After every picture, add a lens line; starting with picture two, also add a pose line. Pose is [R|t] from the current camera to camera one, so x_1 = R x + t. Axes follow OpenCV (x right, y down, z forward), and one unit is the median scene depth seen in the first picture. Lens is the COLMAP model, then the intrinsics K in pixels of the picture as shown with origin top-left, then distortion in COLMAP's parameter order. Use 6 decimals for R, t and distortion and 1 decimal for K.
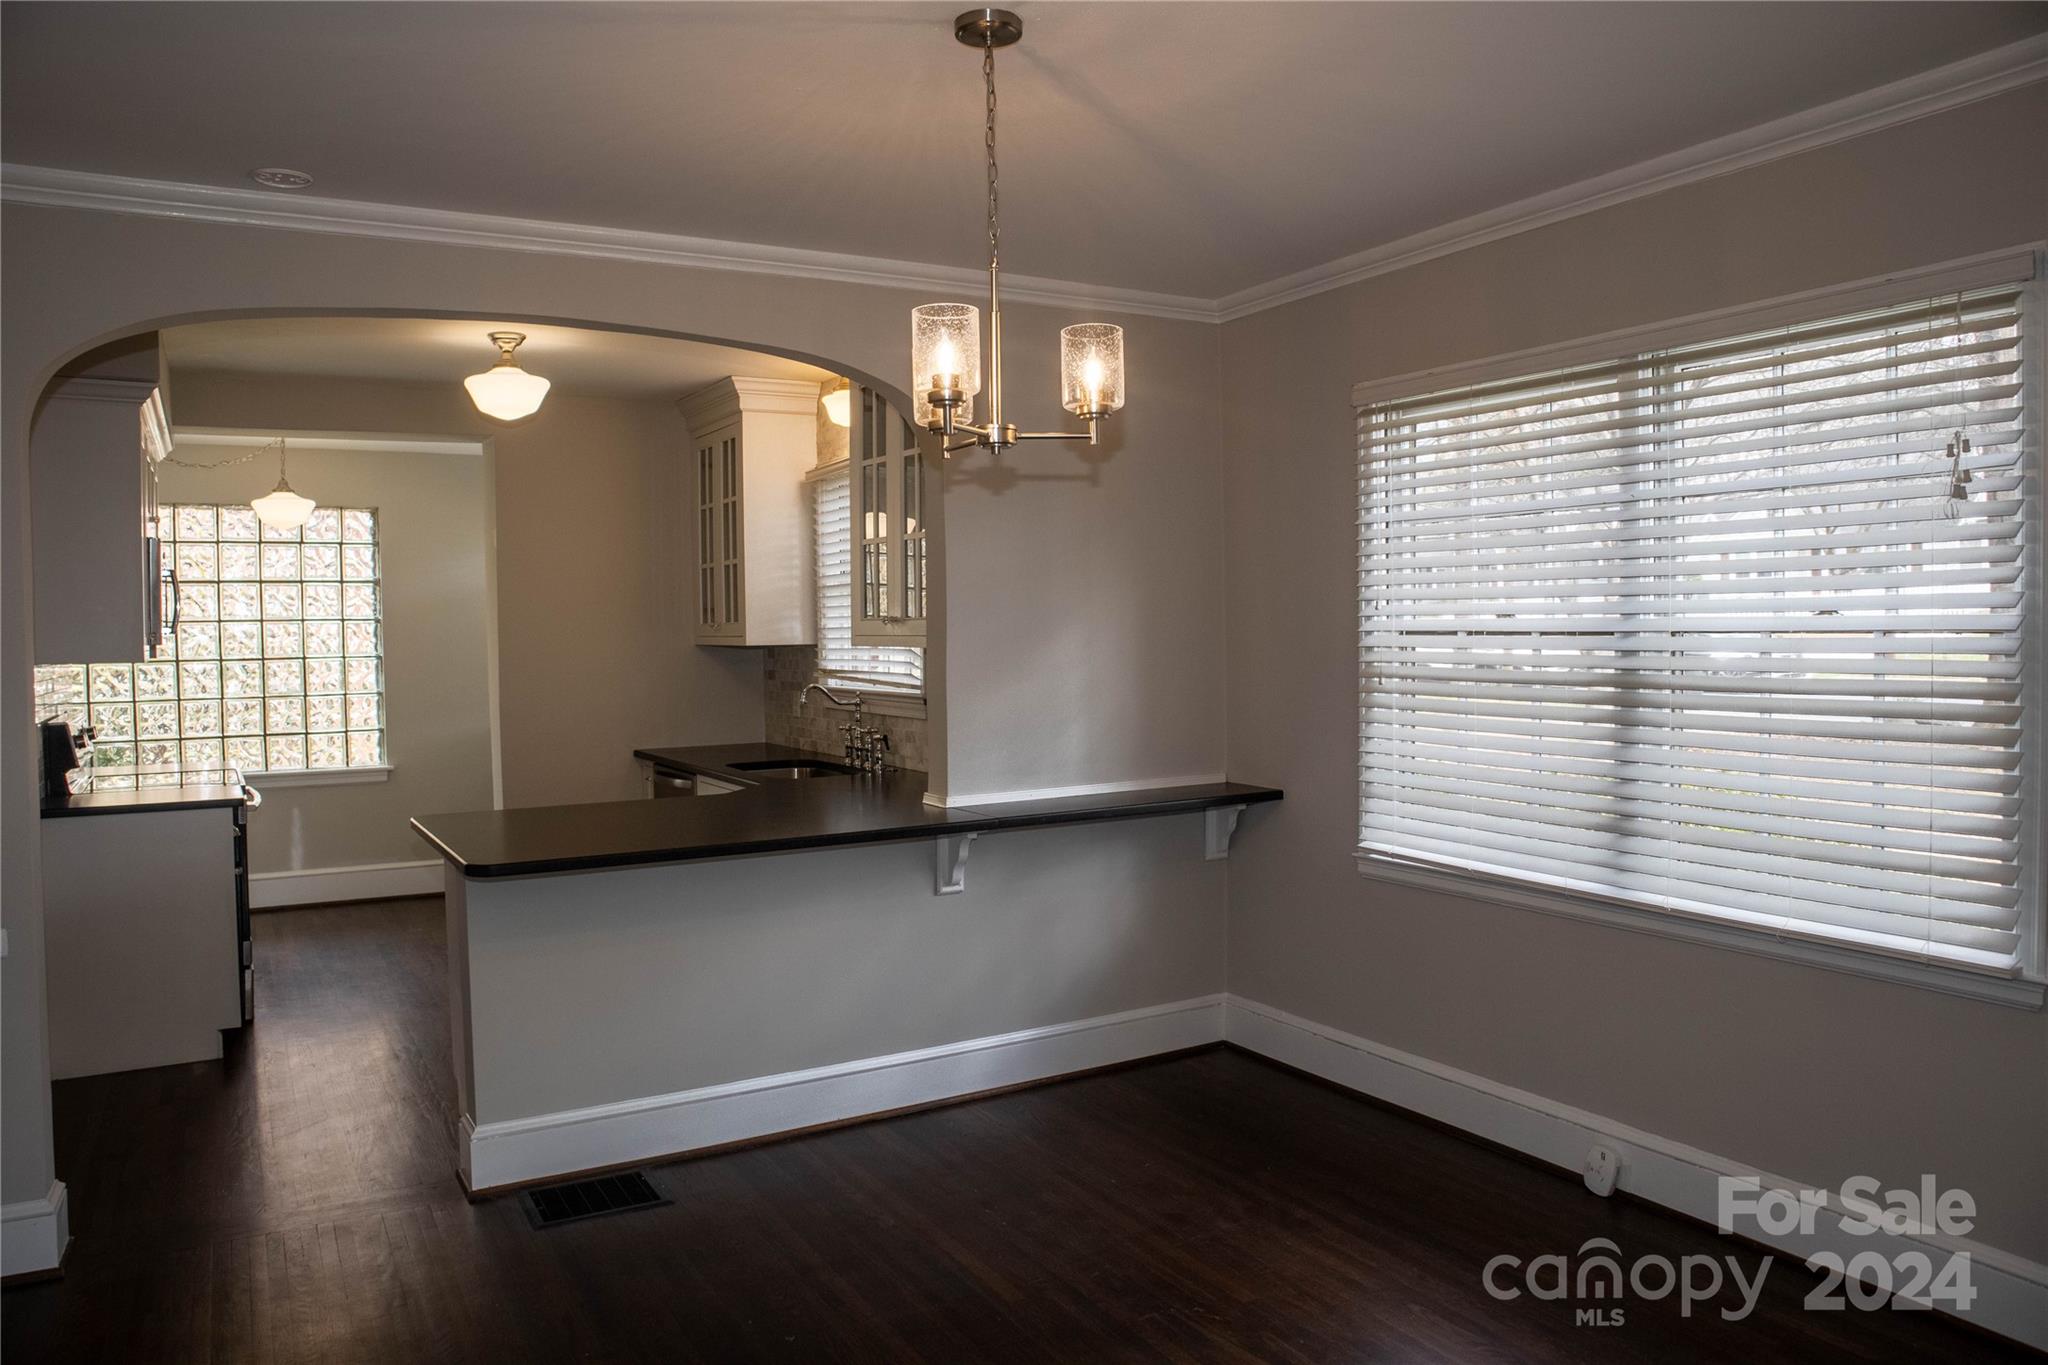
lens RADIAL K [[1423.1, 0, 1024.0], [0, 1423.1, 682.5], [0, 0, 1]] dist [-0.129438, 0.092252]
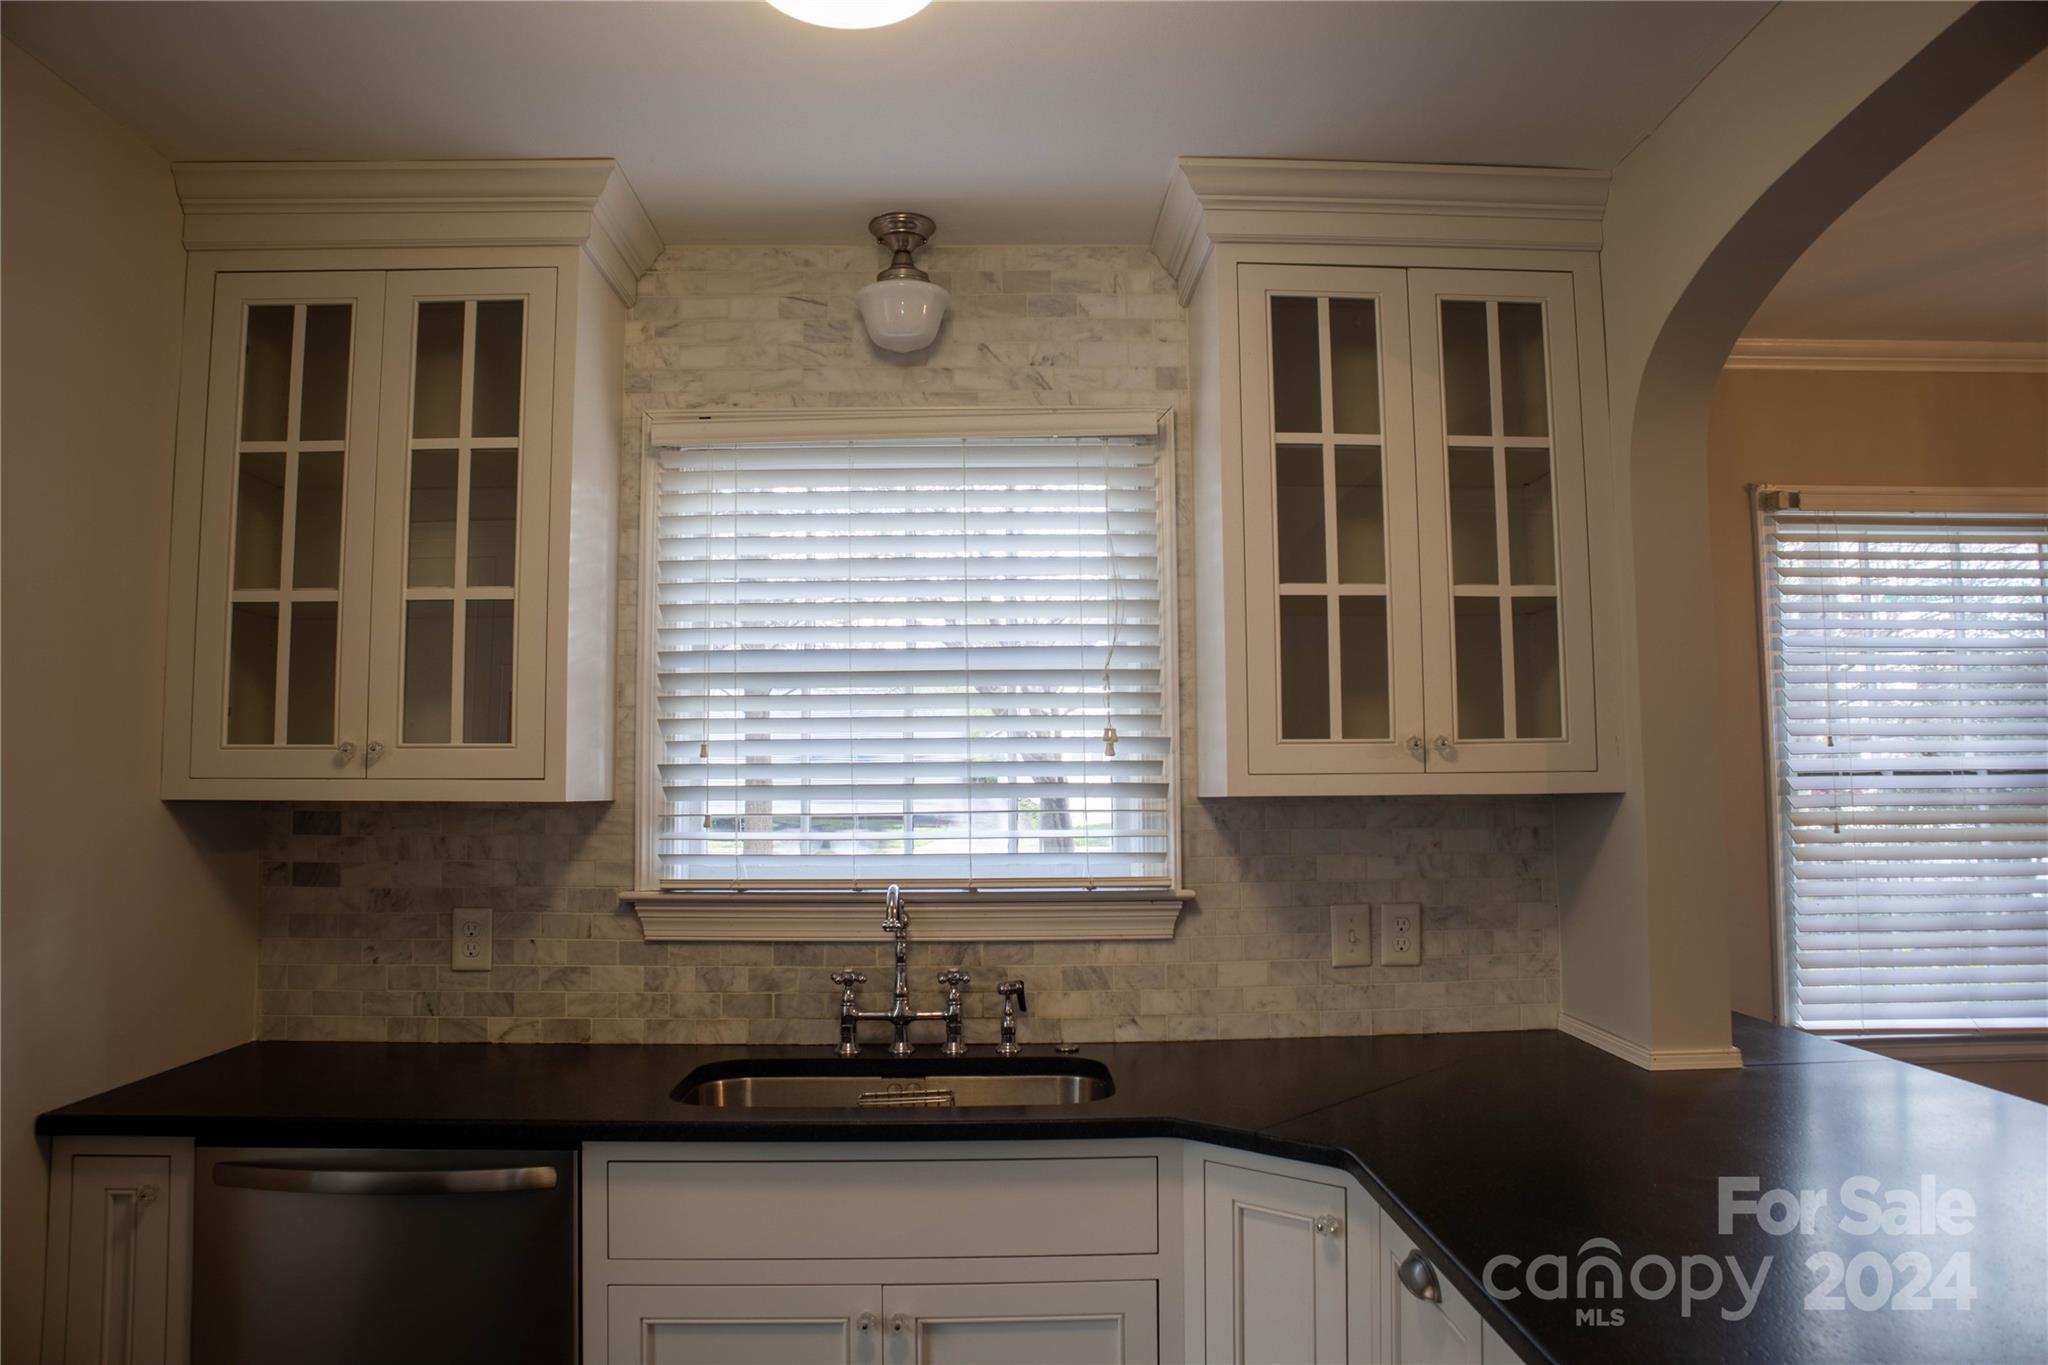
lens RADIAL K [[1462.7, 0, 1024.0], [0, 1462.7, 682.5], [0, 0, 1]] dist [-0.143823, 0.000222]
pose [[0.490500, 0.074646, 0.868238, -0.473786], [0.035735, 0.993764, -0.105626, -0.011166], [-0.870708, 0.082836, 0.484774, 0.649749]]
